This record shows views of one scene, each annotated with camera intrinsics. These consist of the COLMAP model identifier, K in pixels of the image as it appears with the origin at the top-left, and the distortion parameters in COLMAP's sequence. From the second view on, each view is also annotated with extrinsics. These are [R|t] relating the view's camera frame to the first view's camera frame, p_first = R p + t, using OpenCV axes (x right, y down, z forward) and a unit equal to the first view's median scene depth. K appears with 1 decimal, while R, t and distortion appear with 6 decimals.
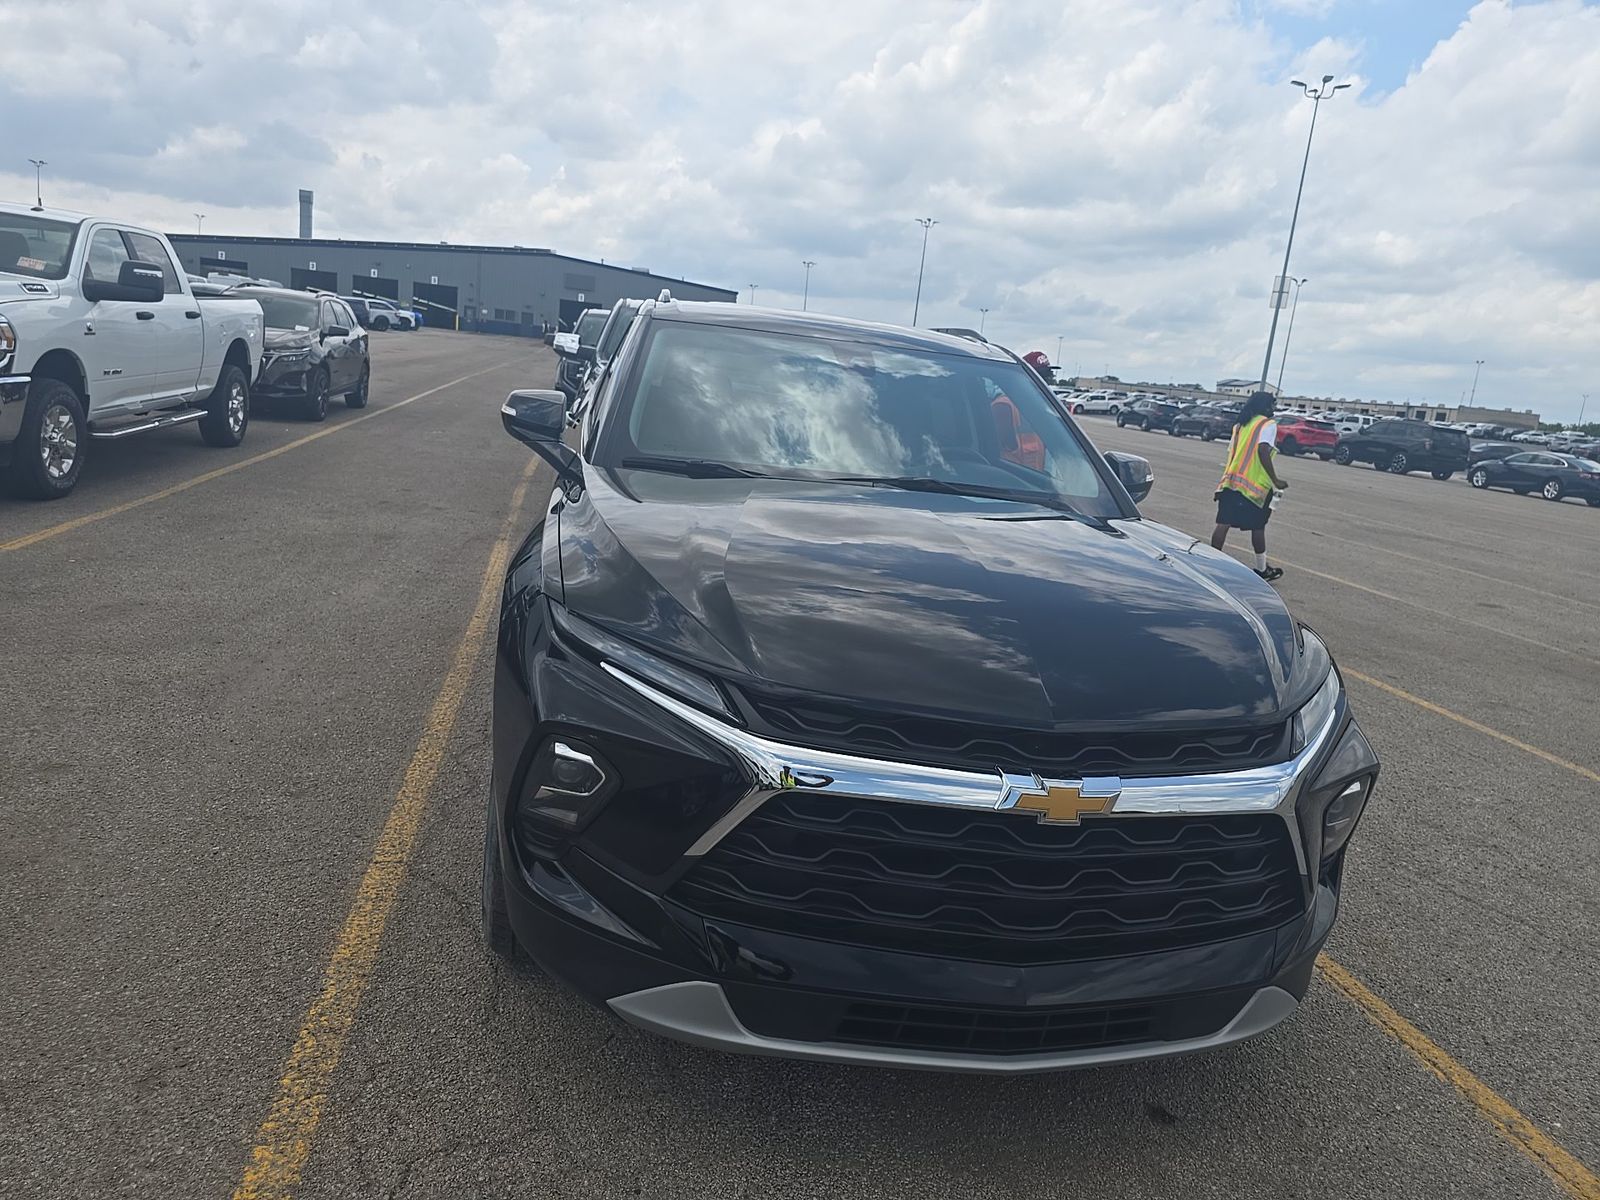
lens RADIAL K [[1077.4, 0, 799.7], [0, 1077.4, 602.2], [0, 0, 1]] dist [0.039118, -0.034082]
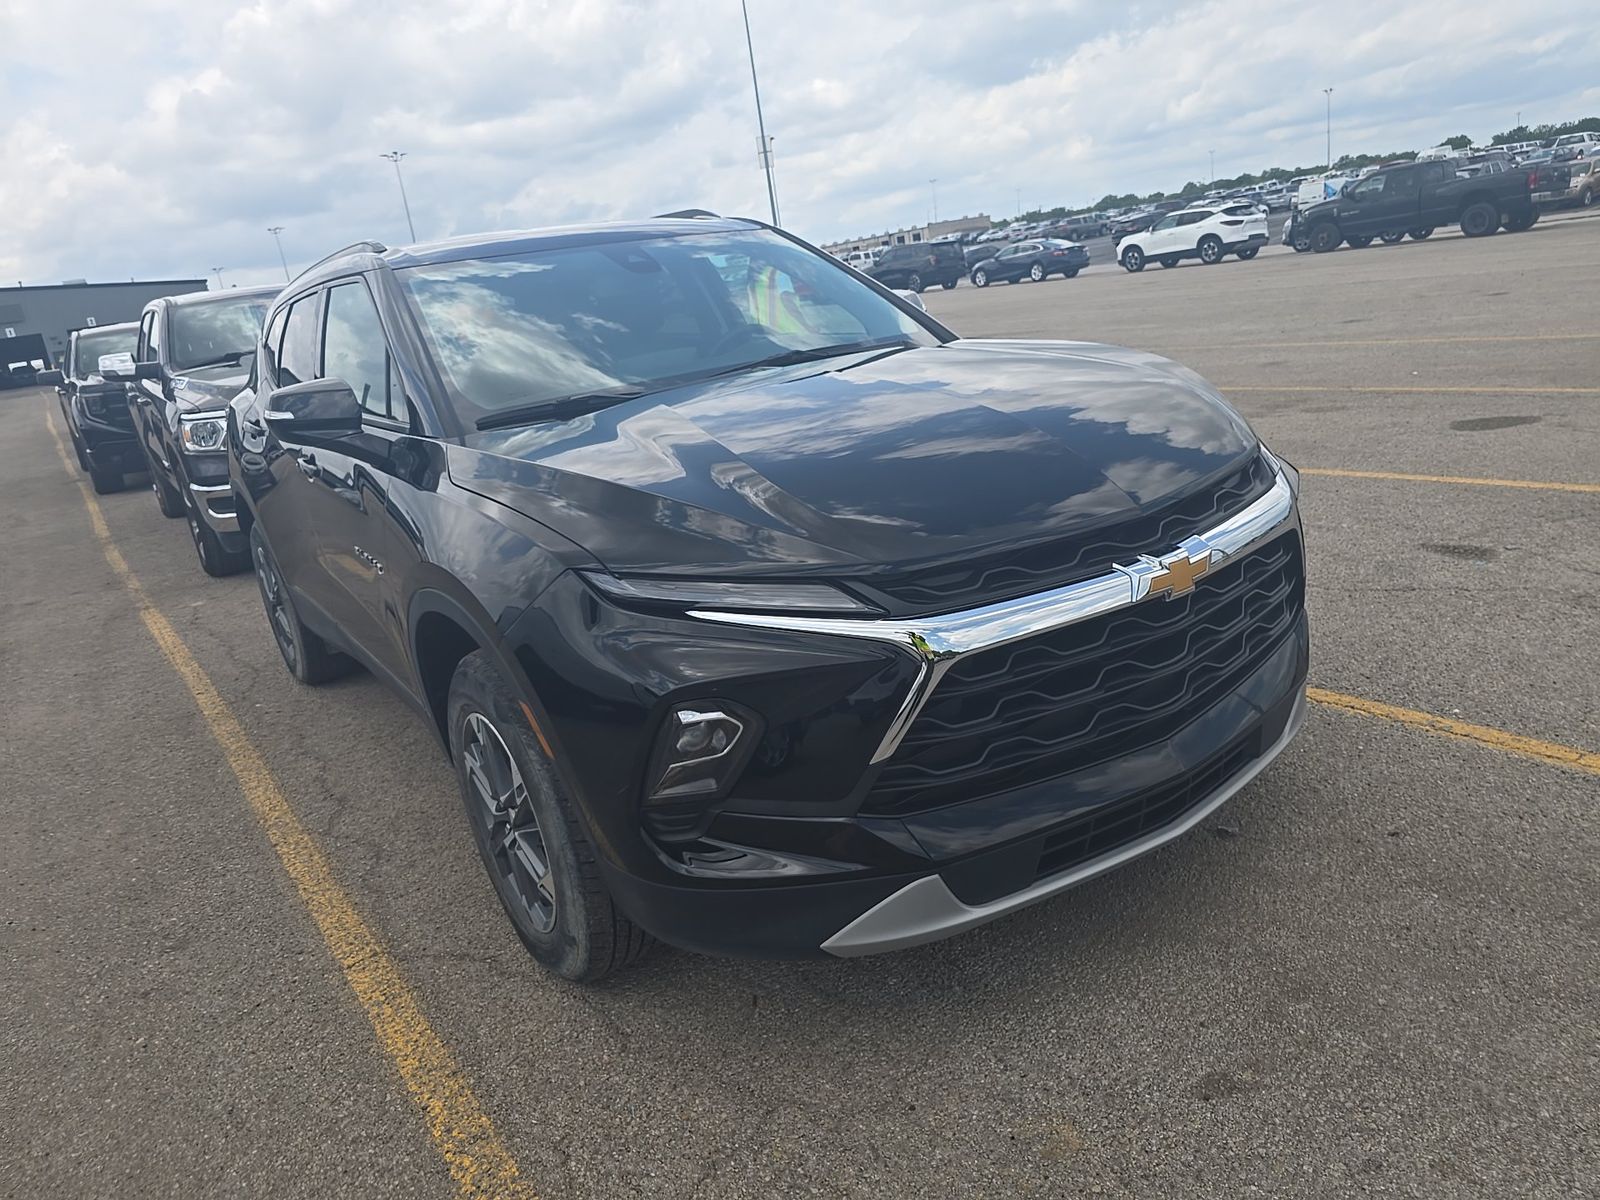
lens RADIAL K [[1077.4, 0, 799.7], [0, 1077.4, 602.2], [0, 0, 1]] dist [0.039118, -0.034082]
pose [[0.882296, -0.343168, 0.322165, -0.294784], [0.318507, 0.939216, 0.128169, -0.028004], [-0.346566, -0.010471, 0.937967, 0.098229]]
